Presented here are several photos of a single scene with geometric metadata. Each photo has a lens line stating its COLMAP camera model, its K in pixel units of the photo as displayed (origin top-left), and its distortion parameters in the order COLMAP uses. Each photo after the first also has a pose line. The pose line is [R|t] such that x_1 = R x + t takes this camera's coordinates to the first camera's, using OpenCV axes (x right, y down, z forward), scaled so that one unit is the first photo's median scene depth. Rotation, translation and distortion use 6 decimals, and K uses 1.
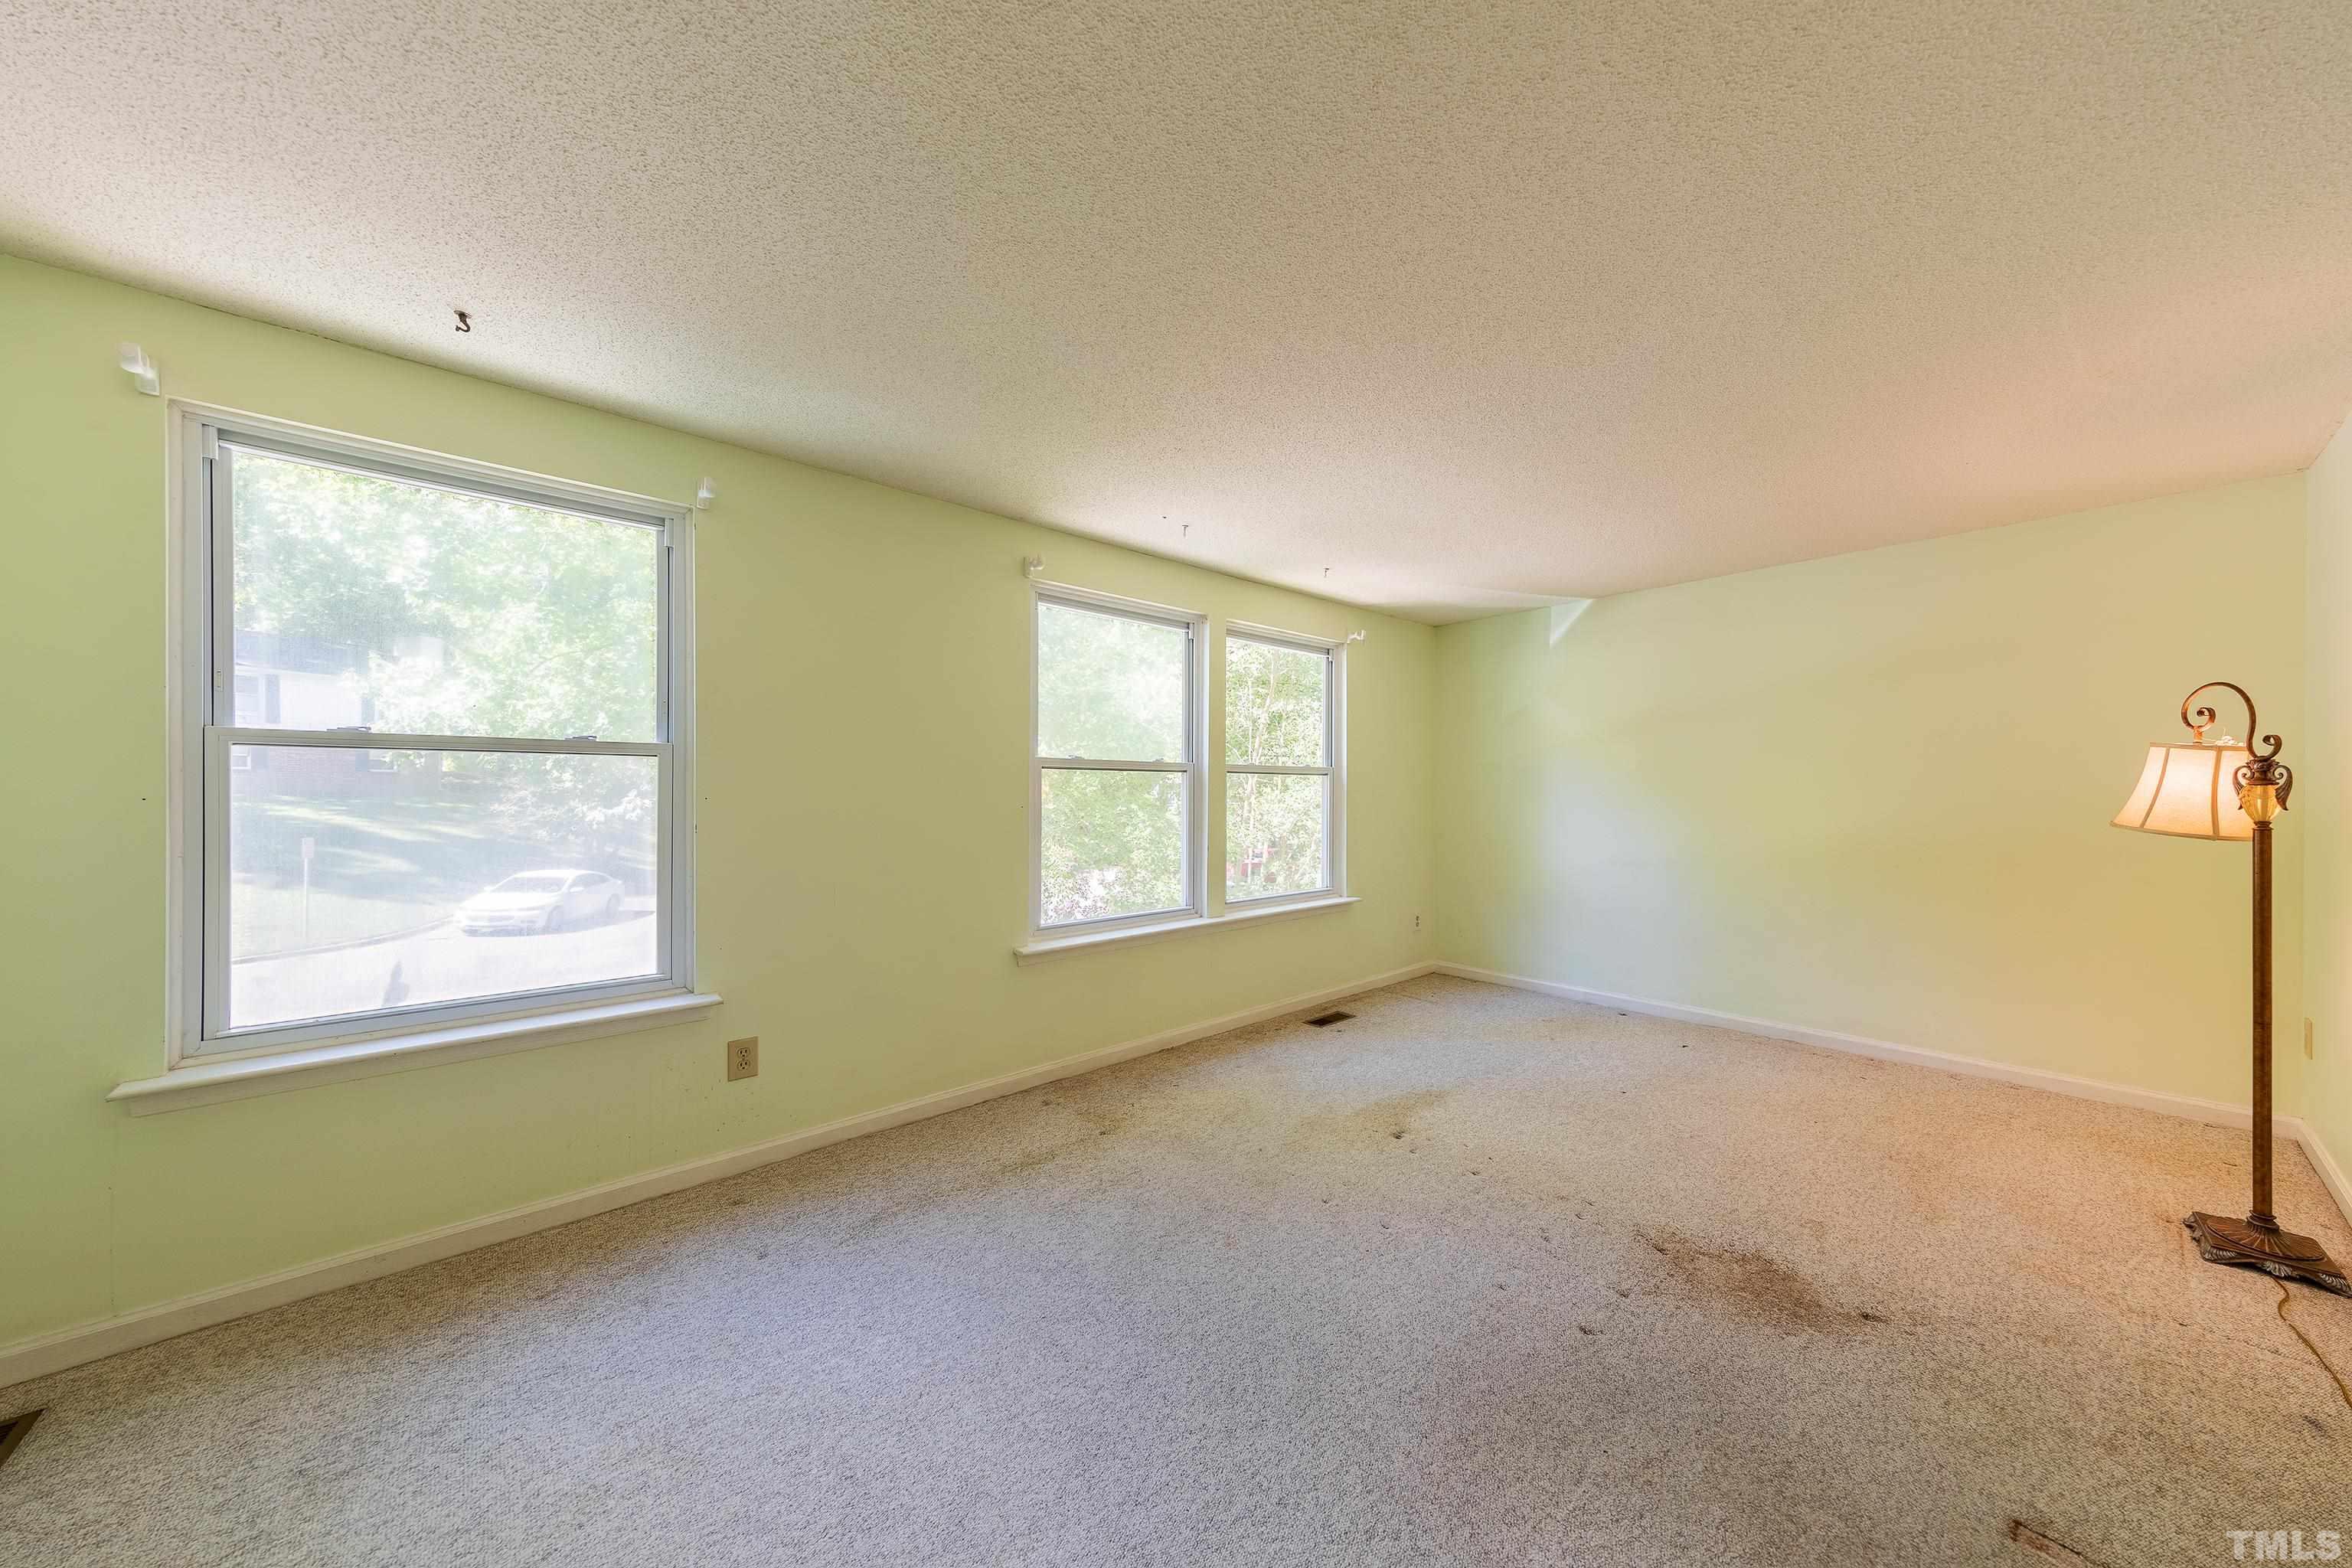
lens RADIAL K [[844.4, 0, 1247.7], [0, 844.4, 777.4], [0, 0, 1]] dist [0.000817, -0.000024]
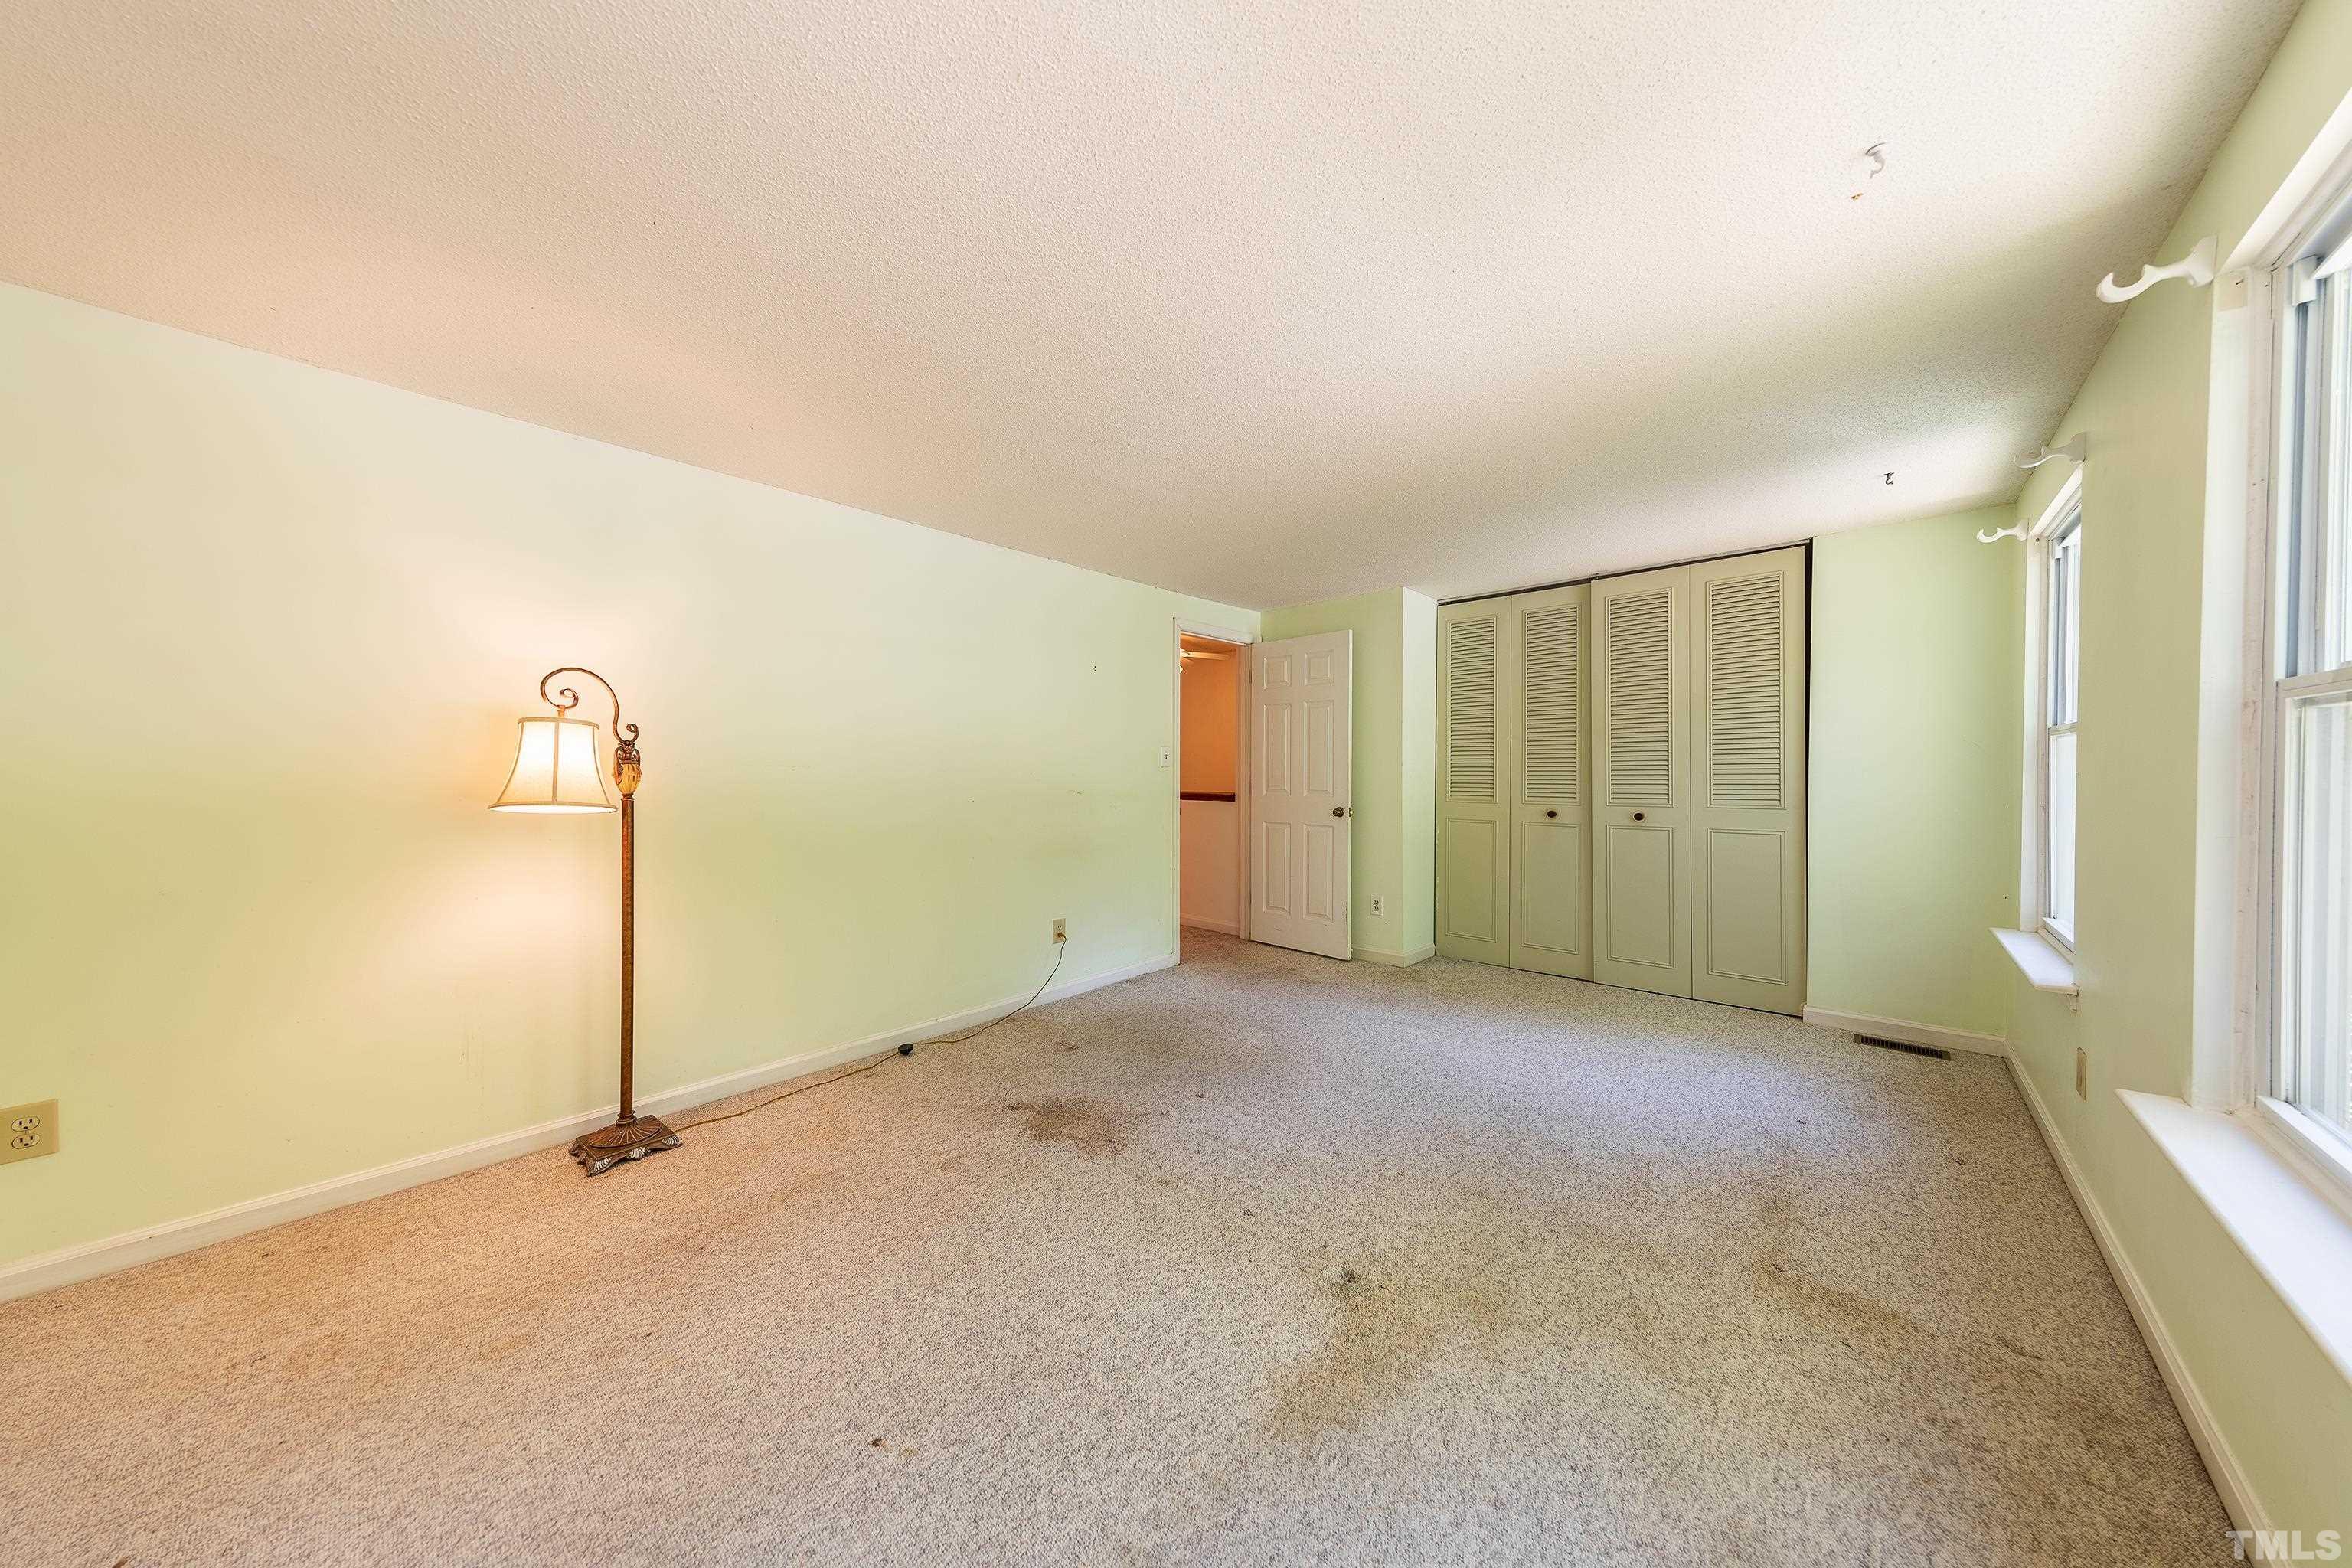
lens RADIAL K [[747.4, 0, 1162.3], [0, 747.4, 773.4], [0, 0, 1]] dist [0.006821, -0.000083]
pose [[-0.998678, 0.002531, -0.051349, 0.465507], [0.003093, 0.999936, -0.010870, 0.036438], [0.051318, -0.011014, -0.998622, 2.085609]]
